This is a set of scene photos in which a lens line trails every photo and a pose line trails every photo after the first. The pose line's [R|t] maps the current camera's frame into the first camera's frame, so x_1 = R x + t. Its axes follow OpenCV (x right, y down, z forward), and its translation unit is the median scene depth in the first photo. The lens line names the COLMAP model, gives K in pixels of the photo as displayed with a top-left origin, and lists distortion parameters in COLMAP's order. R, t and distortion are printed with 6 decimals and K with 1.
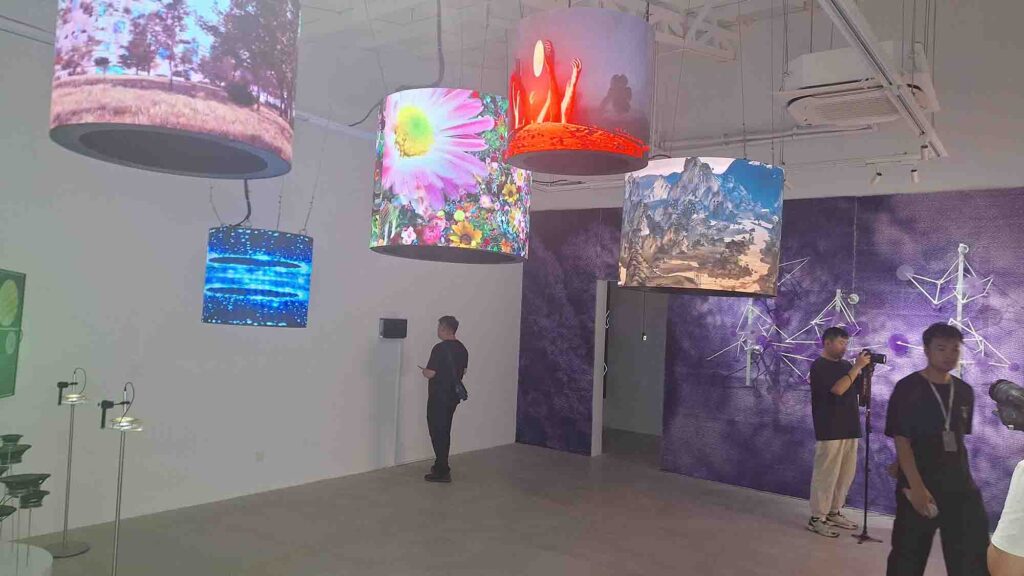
lens RADIAL K [[711.5, 0, 508.2], [0, 711.5, 287.3], [0, 0, 1]] dist [0.098481, -0.143823]
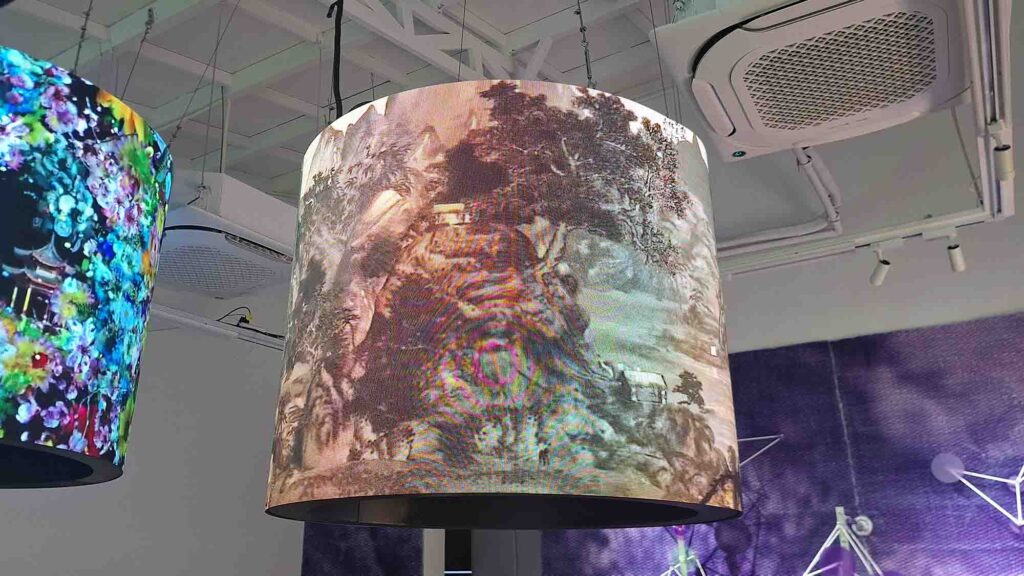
lens RADIAL K [[812.8, 0, 499.0], [0, 812.8, 270.0], [0, 0, 1]] dist [0.069944, -0.099854]
pose [[0.992735, -0.022724, 0.118160, 0.145029], [0.058693, 0.948705, -0.310668, 0.010156], [-0.105040, 0.315346, 0.943146, 0.401503]]
